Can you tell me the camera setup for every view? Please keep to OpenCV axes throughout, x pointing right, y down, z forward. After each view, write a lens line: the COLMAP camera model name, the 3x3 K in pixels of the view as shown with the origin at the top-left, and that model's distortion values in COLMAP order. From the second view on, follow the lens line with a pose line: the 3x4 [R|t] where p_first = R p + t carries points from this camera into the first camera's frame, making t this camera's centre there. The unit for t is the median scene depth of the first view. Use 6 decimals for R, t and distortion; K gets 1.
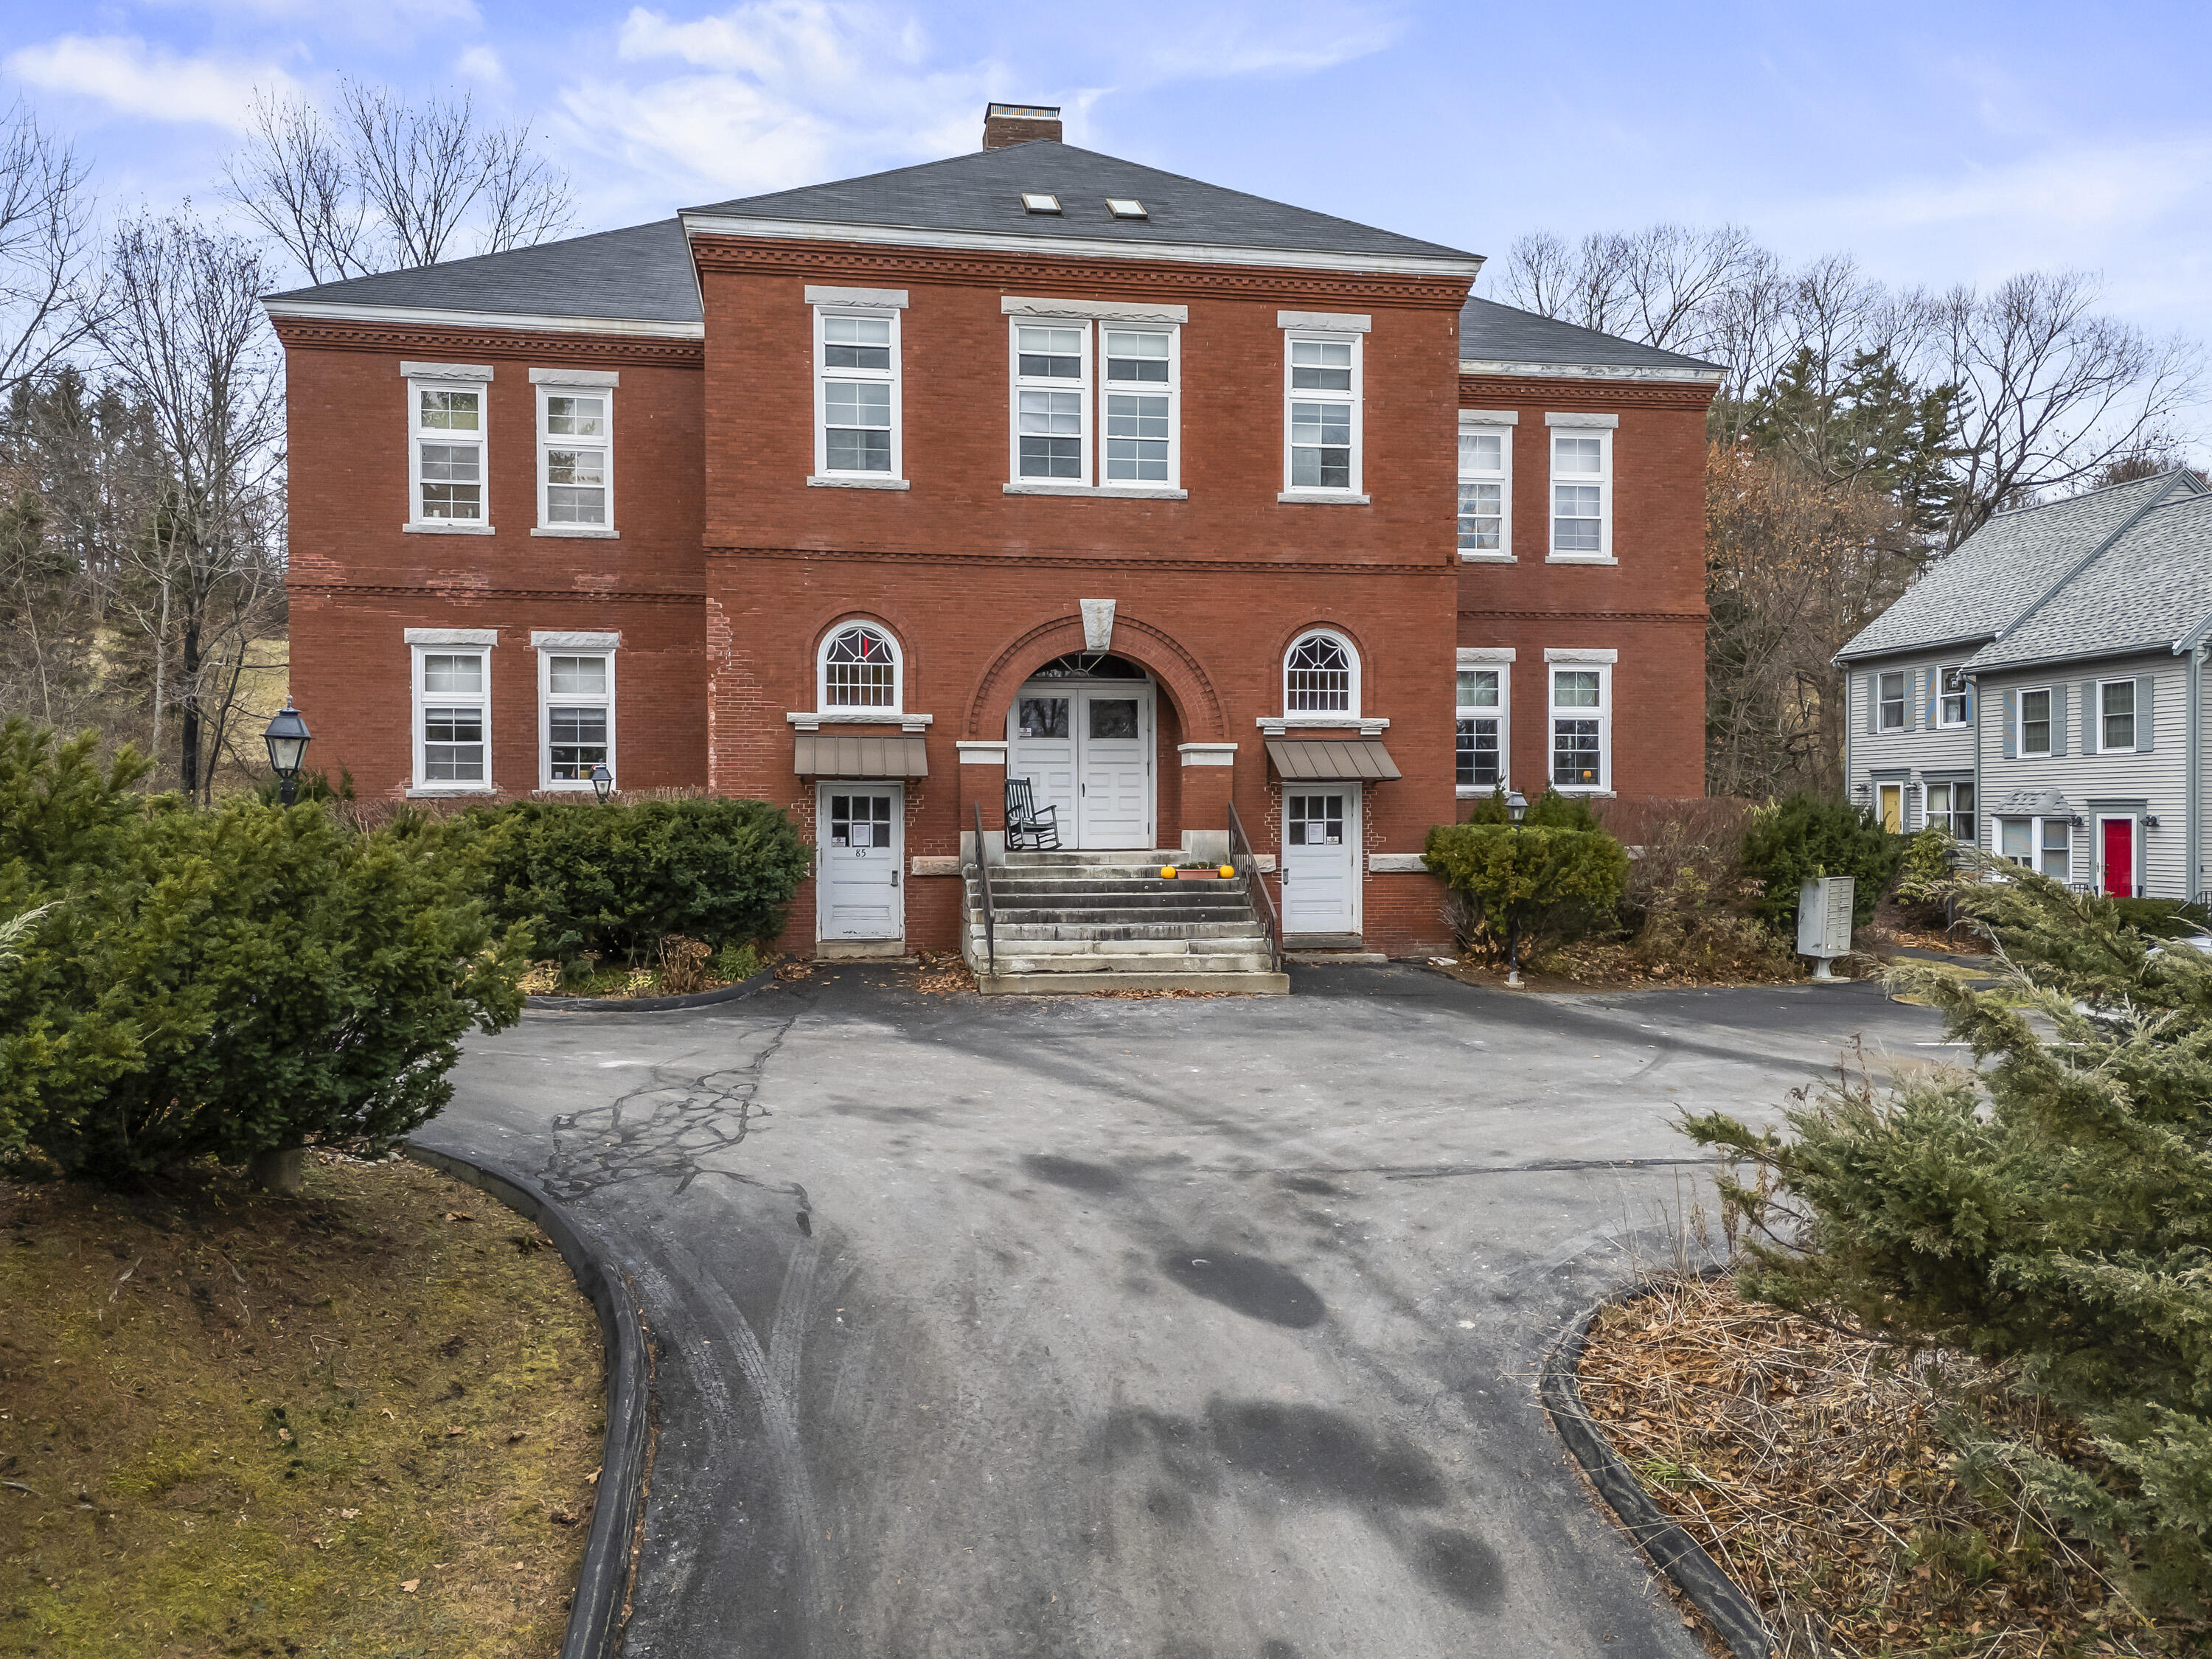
lens RADIAL K [[1616.9, 0, 1127.3], [0, 1616.9, 818.1], [0, 0, 1]] dist [0.084919, -0.108941]
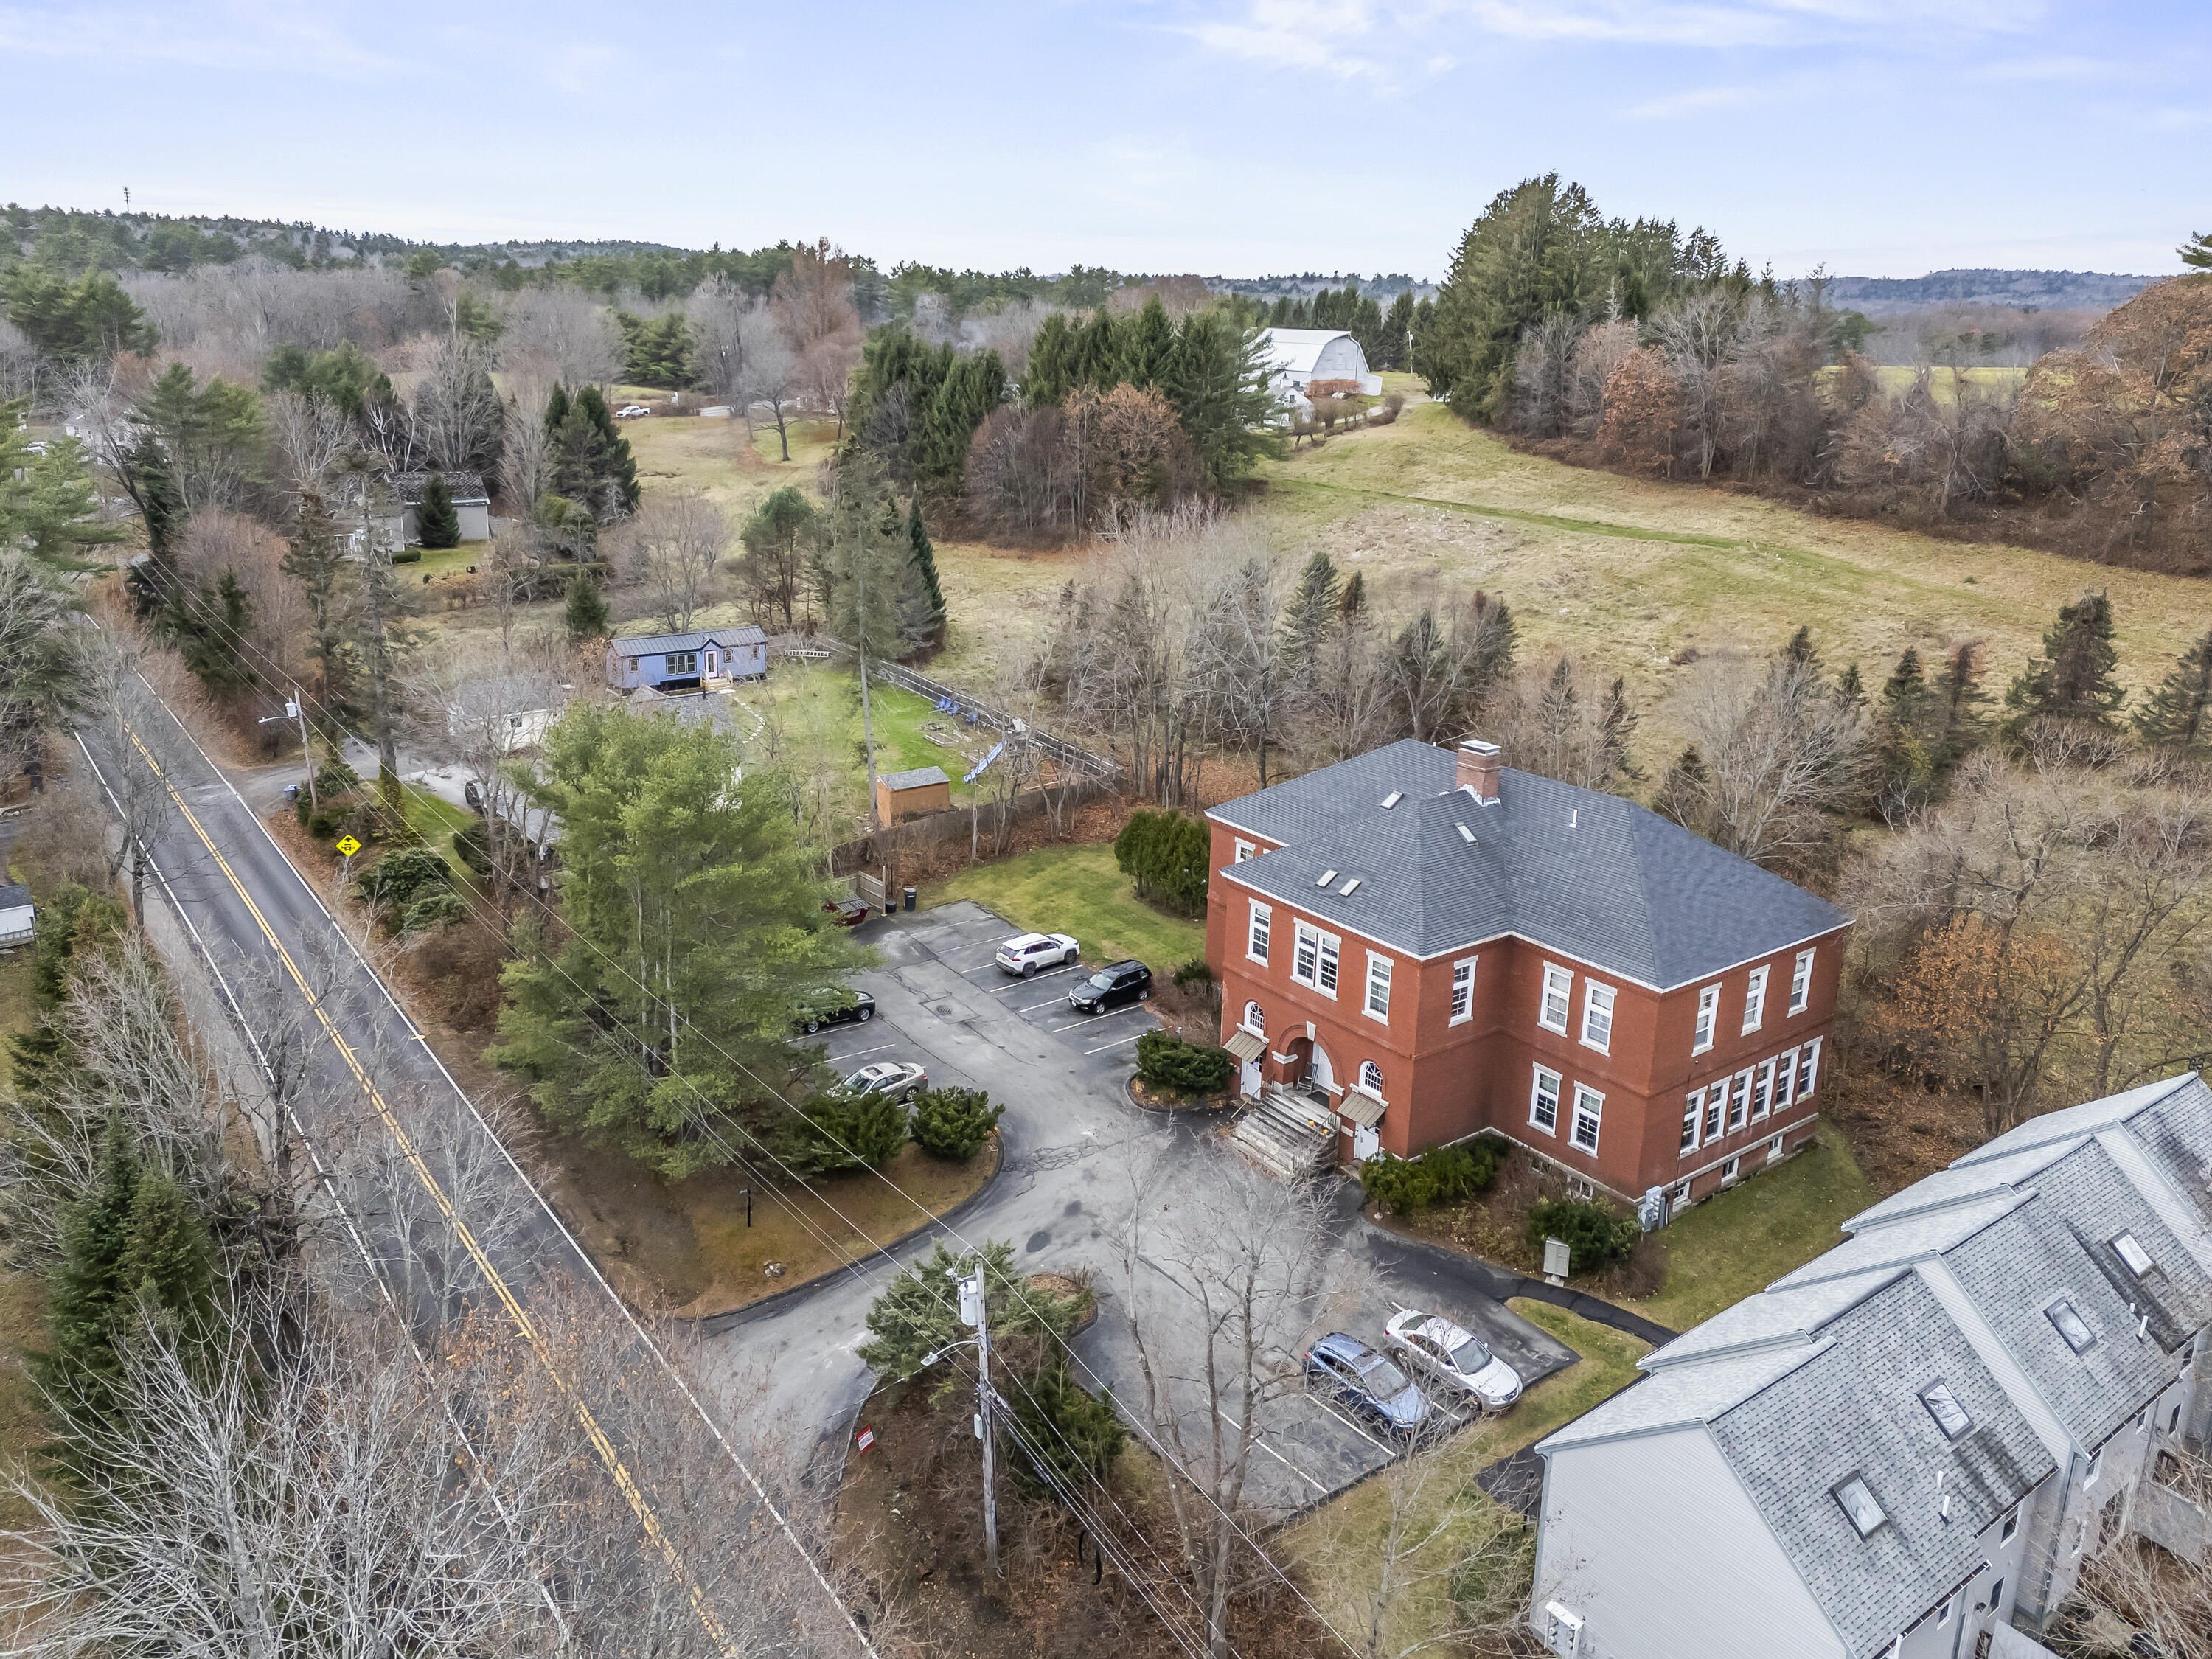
lens RADIAL K [[1661.8, 0, 1056.9], [0, 1661.8, 725.9], [0, 0, 1]] dist [0.085318, -0.188572]
pose [[0.441425, 0.240447, -0.864482, 2.166831], [-0.024206, 0.966268, 0.256398, -1.363290], [0.896972, -0.092254, 0.432355, -0.622682]]
